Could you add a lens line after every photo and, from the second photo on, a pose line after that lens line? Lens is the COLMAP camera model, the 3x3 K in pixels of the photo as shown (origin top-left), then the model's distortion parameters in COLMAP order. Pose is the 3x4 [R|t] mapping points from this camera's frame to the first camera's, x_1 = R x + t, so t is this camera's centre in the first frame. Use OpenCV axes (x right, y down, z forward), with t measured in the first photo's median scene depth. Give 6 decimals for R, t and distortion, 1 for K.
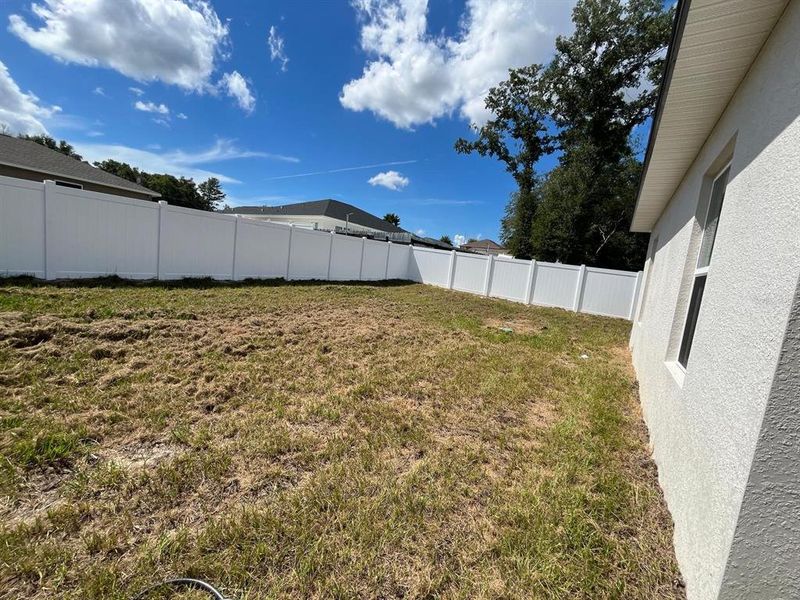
lens RADIAL K [[324.1, 0, 403.4], [0, 324.1, 298.0], [0, 0, 1]] dist [-0.001880, -0.000607]
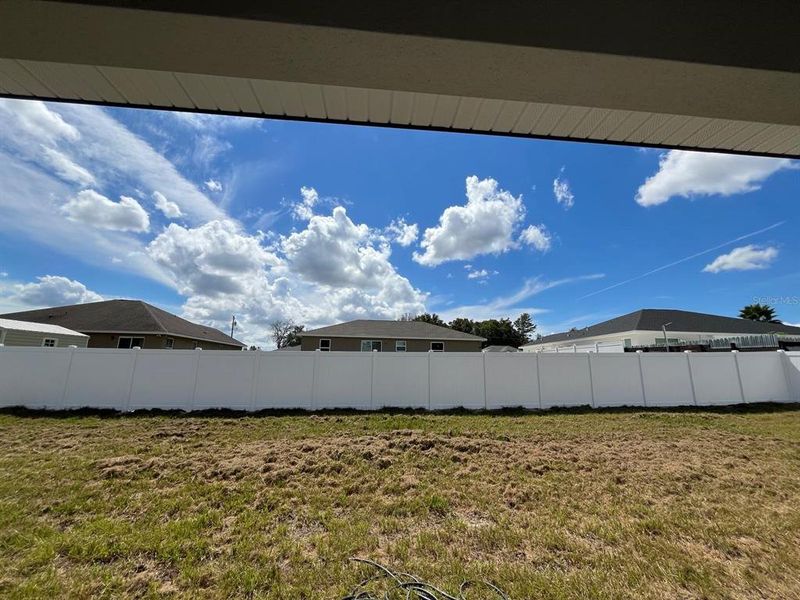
lens RADIAL K [[324.1, 0, 403.4], [0, 324.1, 298.0], [0, 0, 1]] dist [-0.001880, -0.000607]
pose [[0.620765, -0.265546, -0.737656, 0.261907], [-0.025581, 0.933530, -0.357586, 0.004065], [0.783579, 0.240846, 0.572710, -0.274764]]
